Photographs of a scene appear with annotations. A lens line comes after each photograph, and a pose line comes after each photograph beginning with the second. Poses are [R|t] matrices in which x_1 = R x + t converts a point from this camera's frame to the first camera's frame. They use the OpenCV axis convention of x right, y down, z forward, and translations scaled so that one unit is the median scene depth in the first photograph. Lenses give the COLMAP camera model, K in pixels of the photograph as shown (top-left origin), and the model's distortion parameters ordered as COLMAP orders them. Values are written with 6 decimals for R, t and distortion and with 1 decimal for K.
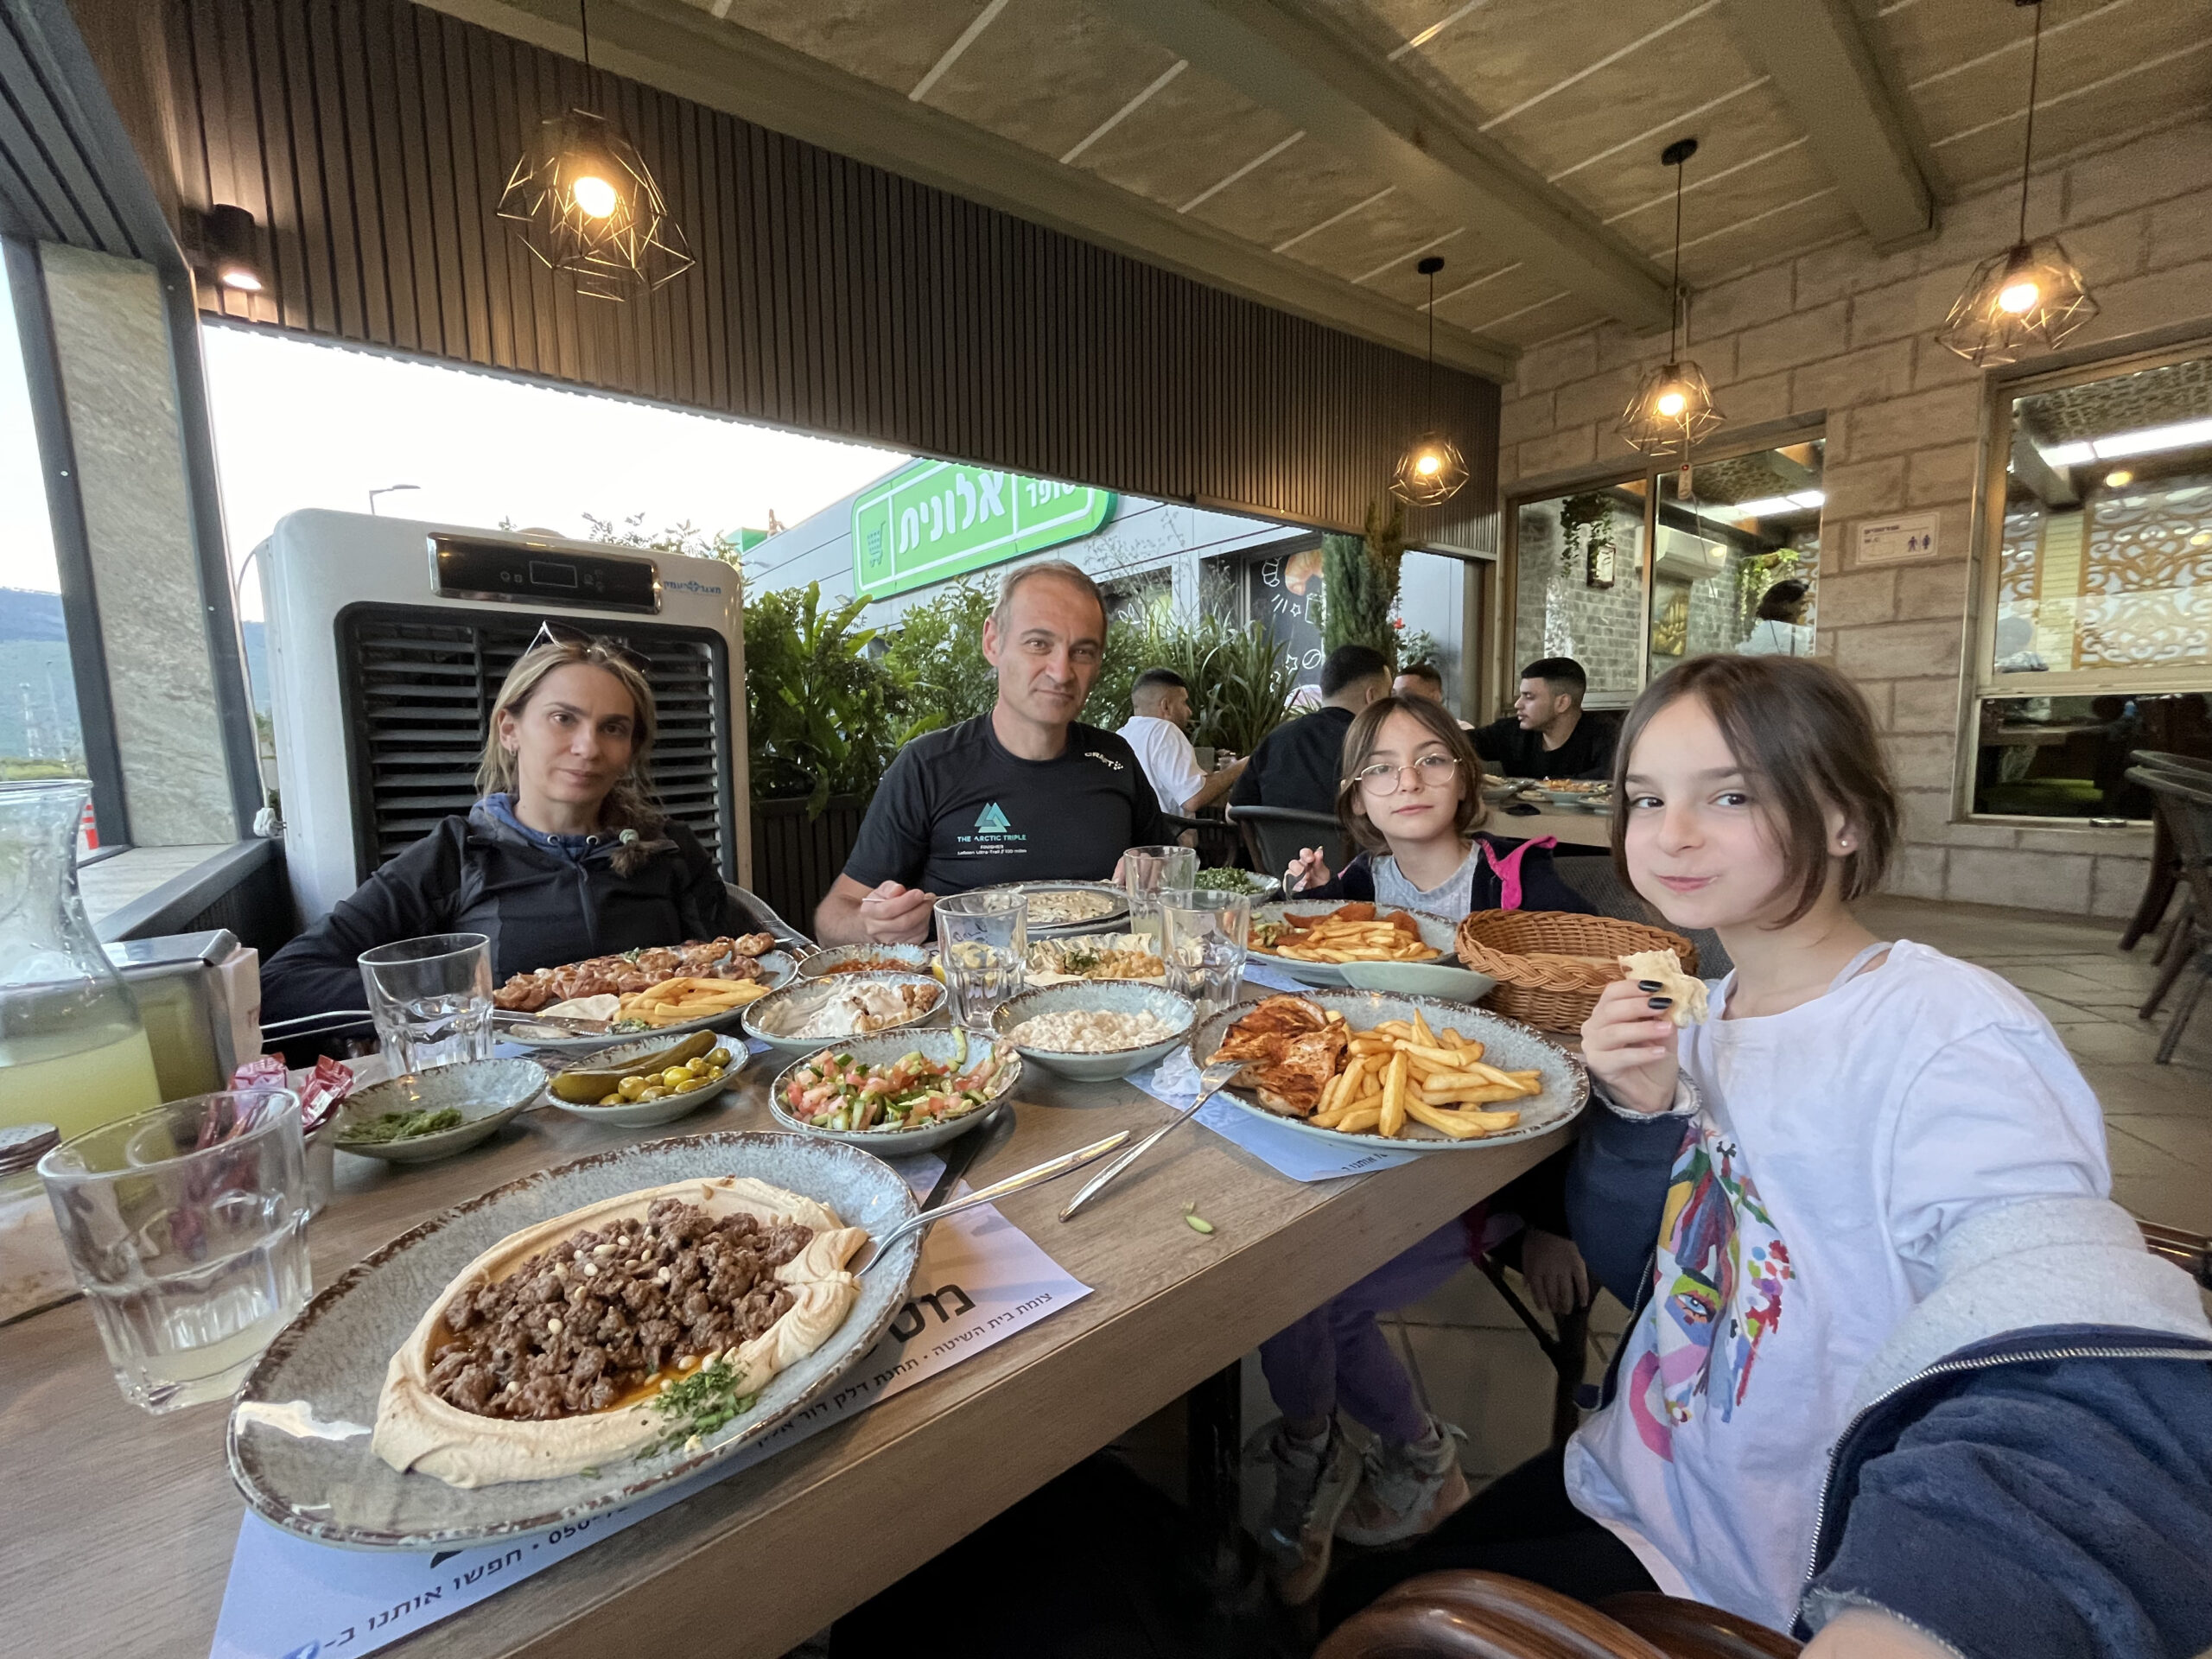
lens RADIAL K [[891.7, 0, 1102.6], [0, 891.7, 825.5], [0, 0, 1]] dist [-0.000519, -0.000150]
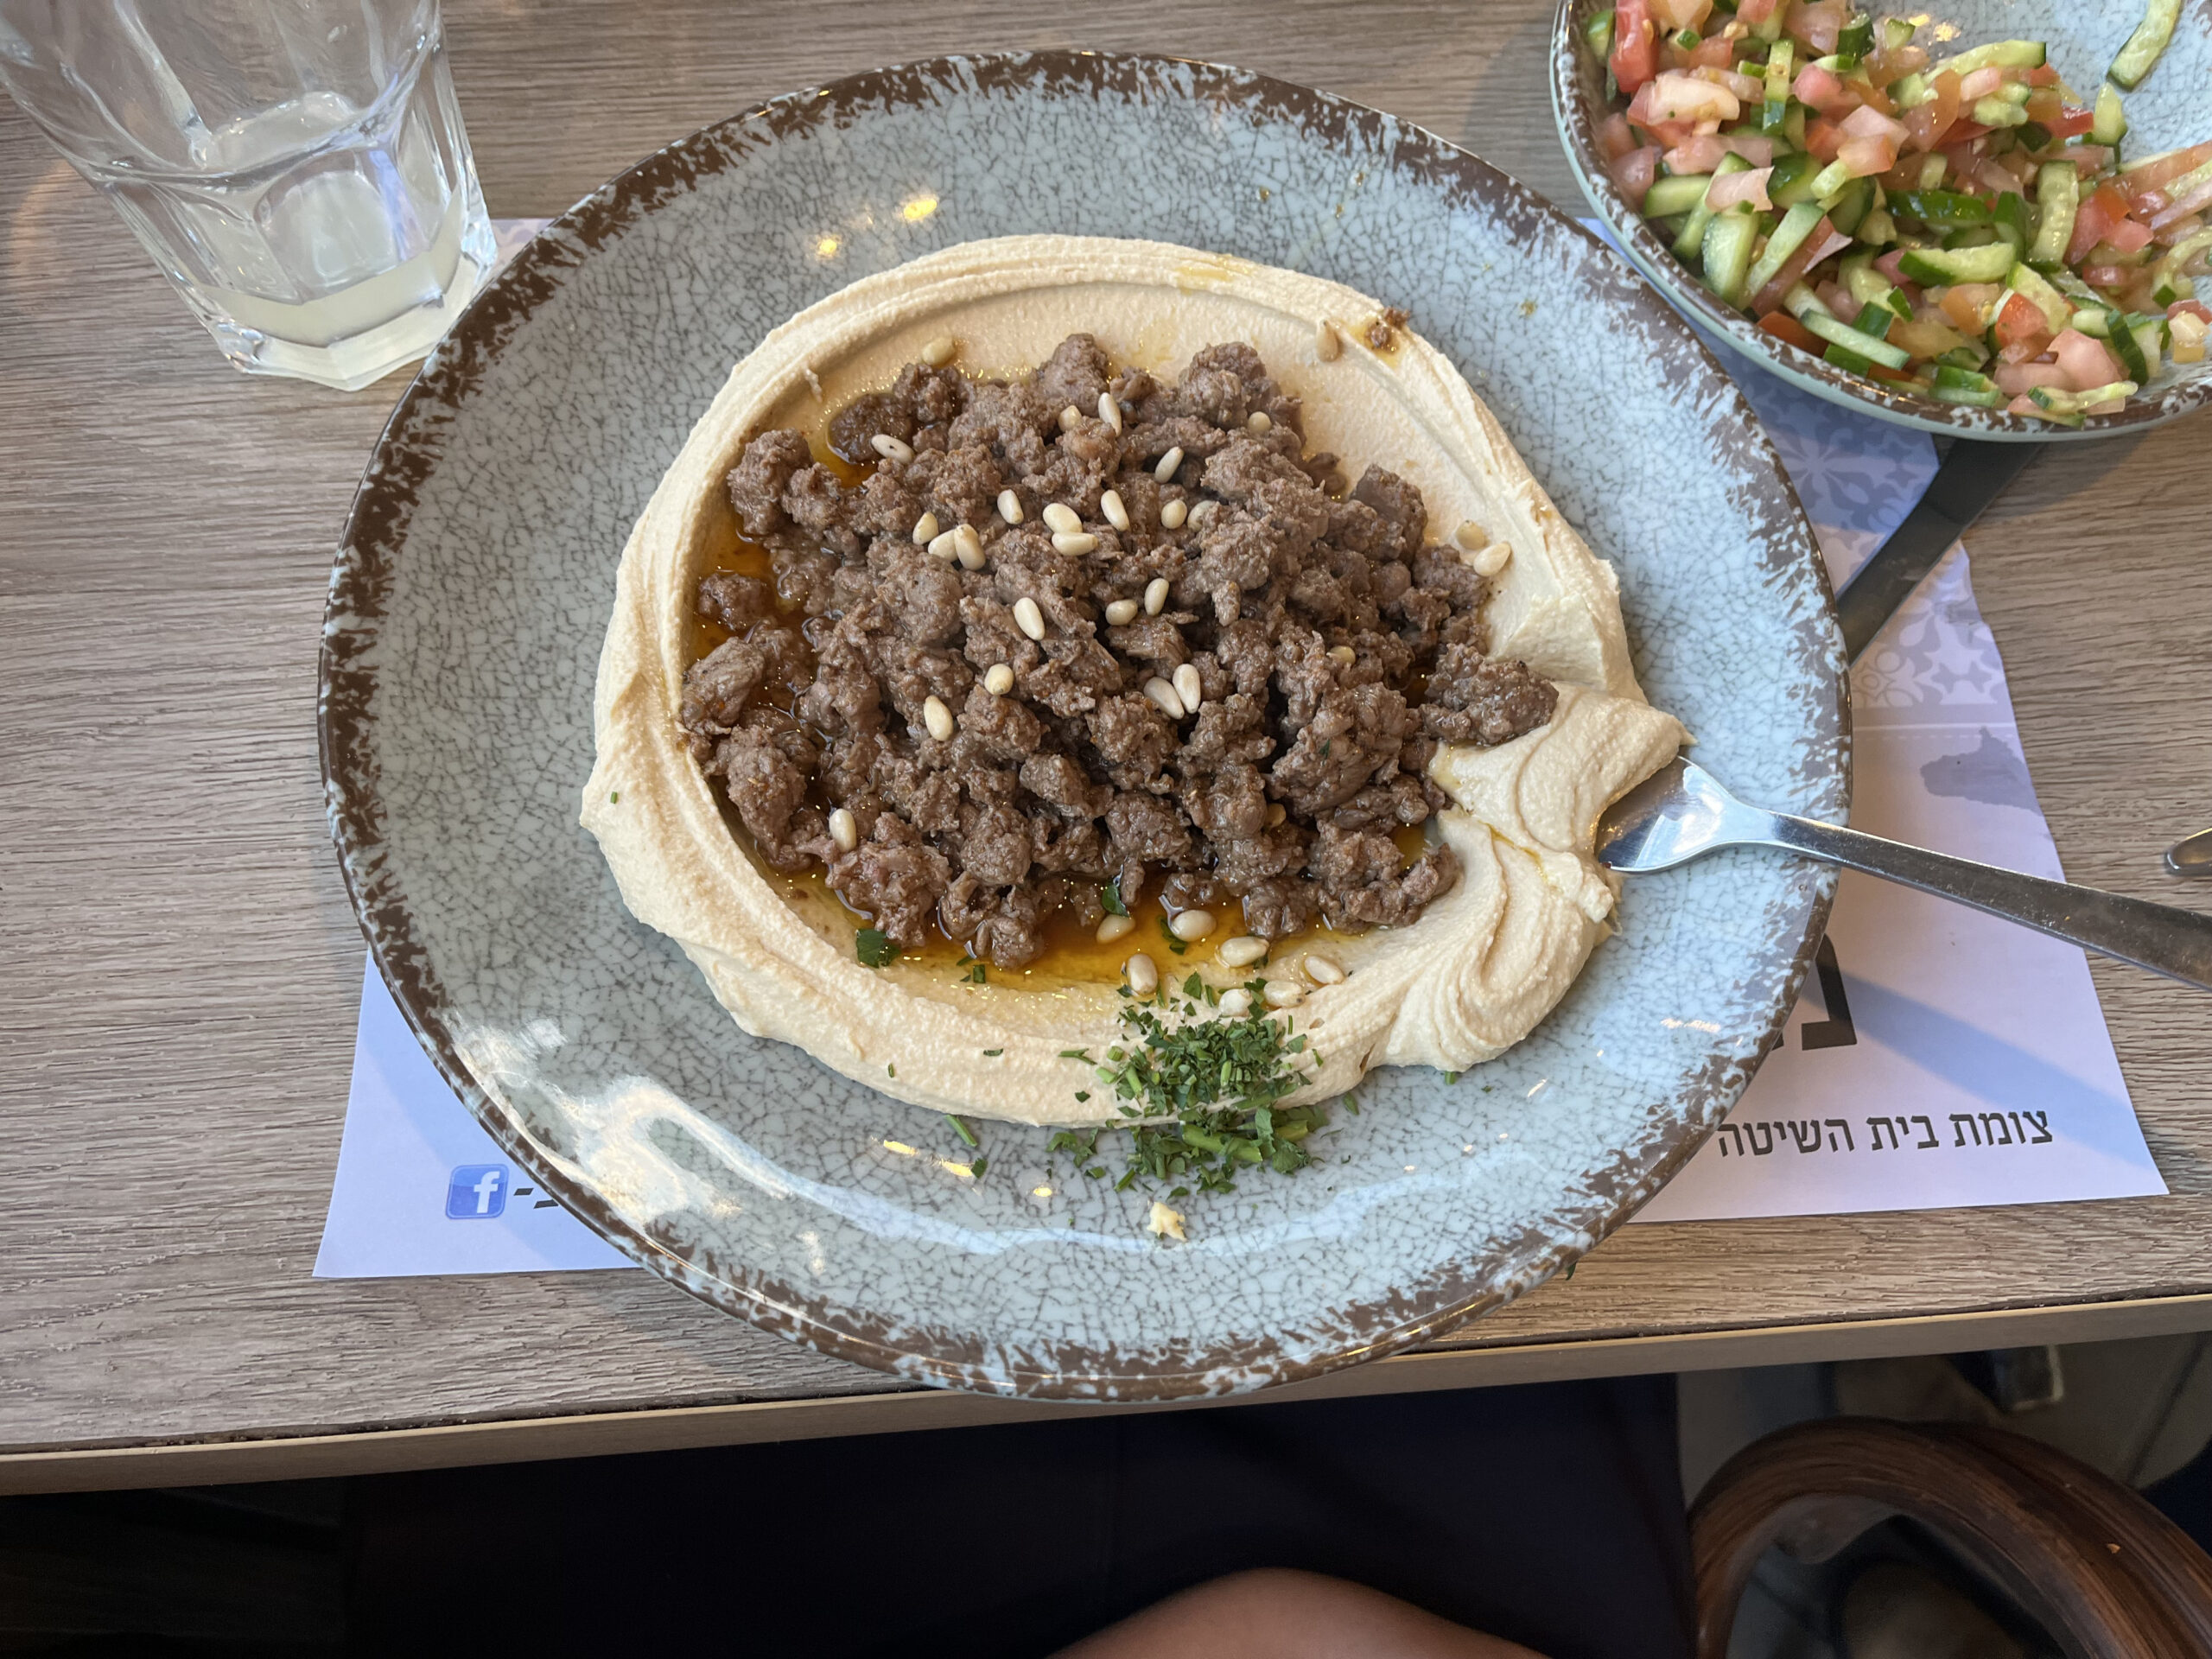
lens RADIAL K [[1681.3, 0, 1113.3], [0, 1681.3, 829.6], [0, 0, 1]] dist [0.020801, -0.011686]
pose [[0.834017, 0.533472, -0.140794, -0.385732], [-0.169340, 0.490368, 0.854905, -0.074689], [0.525109, -0.689163, 0.499314, 0.584720]]
